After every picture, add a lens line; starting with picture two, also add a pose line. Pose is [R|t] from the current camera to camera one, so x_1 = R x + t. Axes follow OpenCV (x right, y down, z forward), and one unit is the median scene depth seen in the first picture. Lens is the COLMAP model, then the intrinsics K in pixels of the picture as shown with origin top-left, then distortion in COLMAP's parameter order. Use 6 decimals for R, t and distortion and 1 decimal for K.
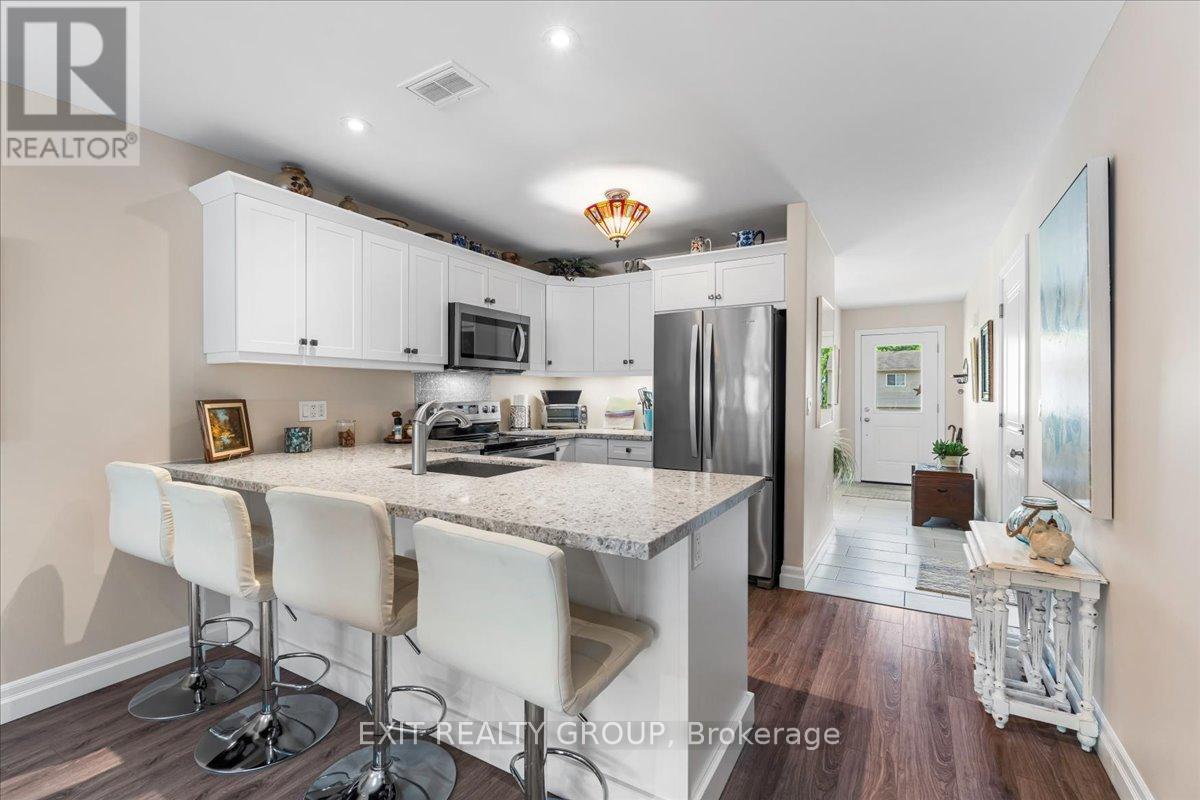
lens RADIAL K [[534.4, 0, 601.1], [0, 534.4, 397.8], [0, 0, 1]] dist [-0.005641, 0.001106]
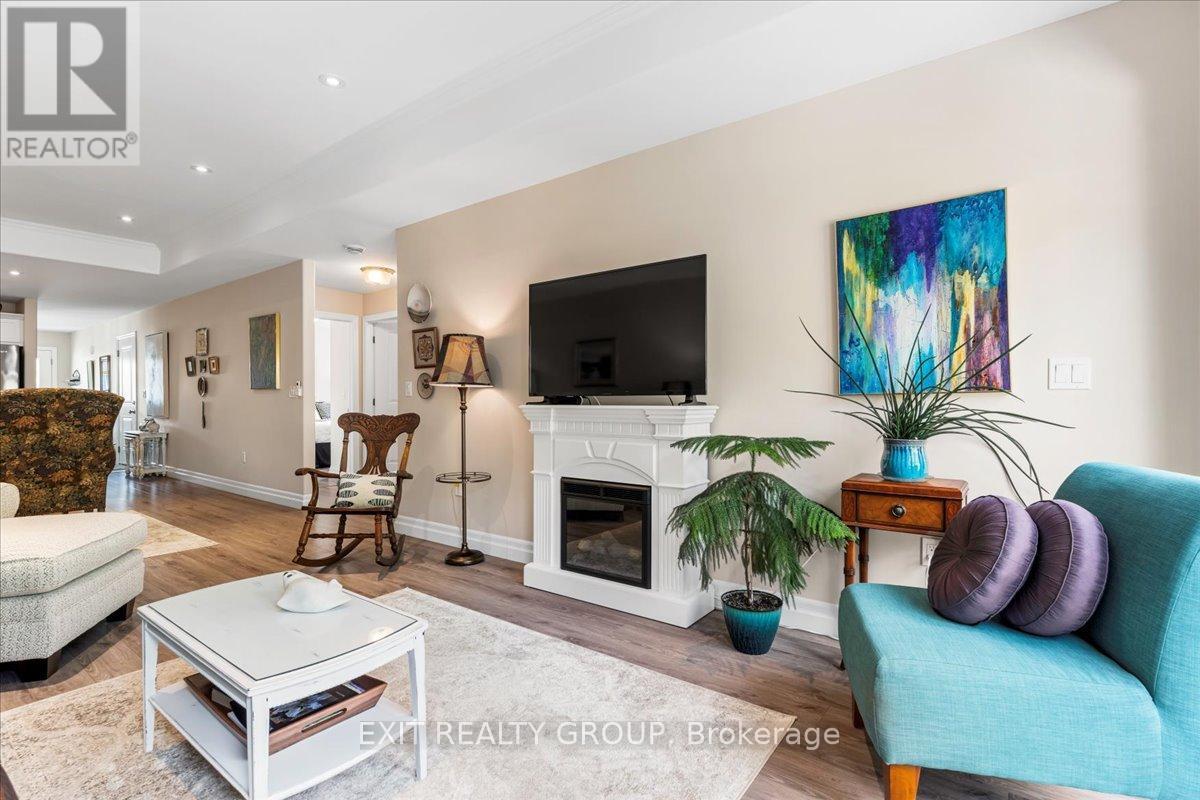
lens RADIAL K [[559.0, 0, 592.0], [0, 559.0, 405.7], [0, 0, 1]] dist [-0.012481, -0.000258]
pose [[0.118128, -0.003381, 0.992993, -1.512965], [0.007565, 0.999968, 0.002505, 0.075272], [-0.992970, 0.007216, 0.118150, -1.431900]]
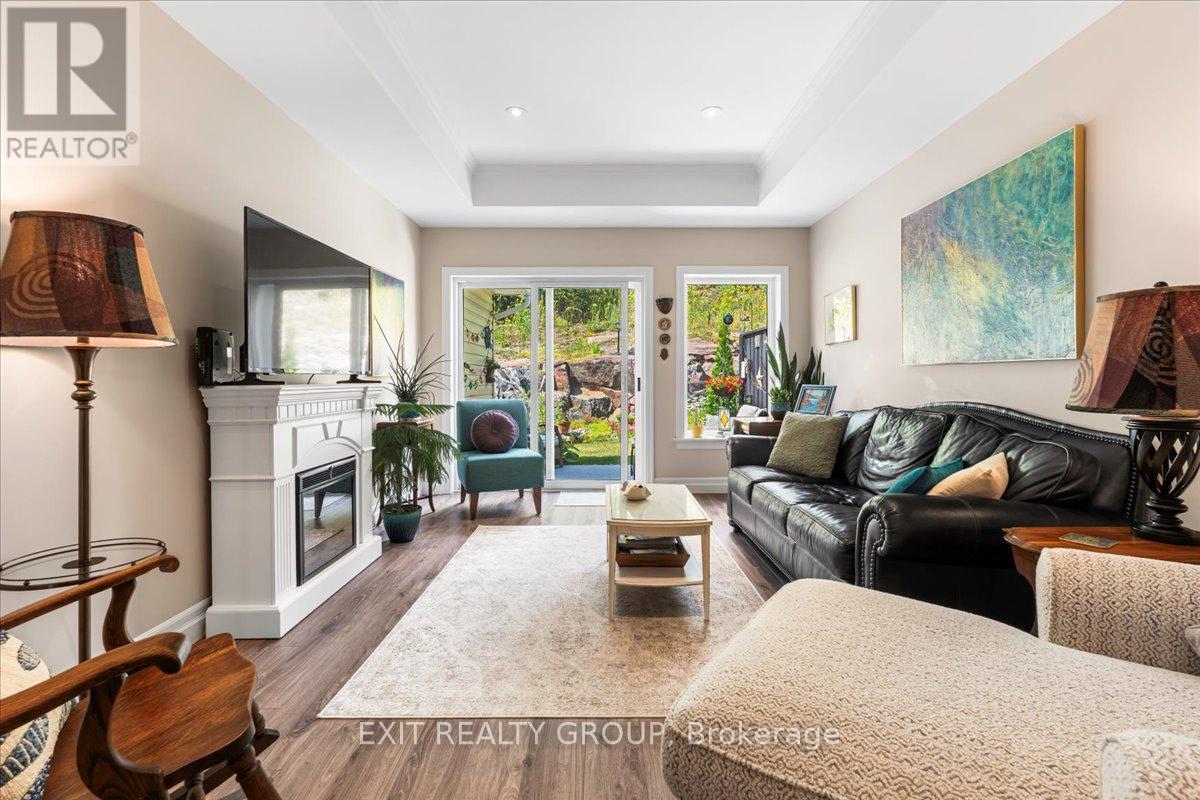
lens RADIAL K [[534.4, 0, 596.6], [0, 534.4, 390.6], [0, 0, 1]] dist [-0.005641, 0.001106]
pose [[-0.869568, 0.012690, -0.493651, -0.634930], [-0.001554, 0.999594, 0.028433, 0.062509], [0.493811, 0.025492, -0.869195, -0.488582]]
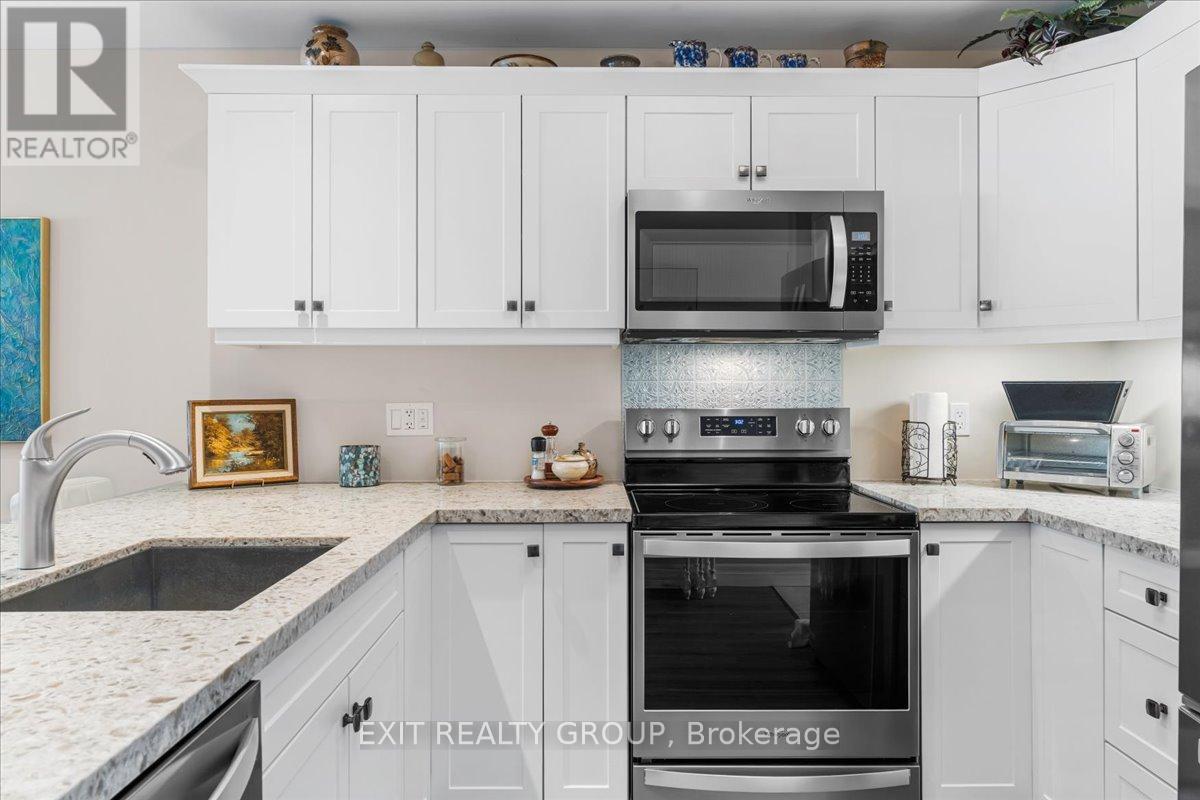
lens RADIAL K [[796.8, 0, 588.8], [0, 796.8, 384.1], [0, 0, 1]] dist [-0.007132, 0.007146]
pose [[0.510664, -0.003275, -0.859774, 0.300183], [-0.006460, 0.999950, -0.007646, -0.008677], [0.859756, 0.009459, 0.510617, 0.634422]]
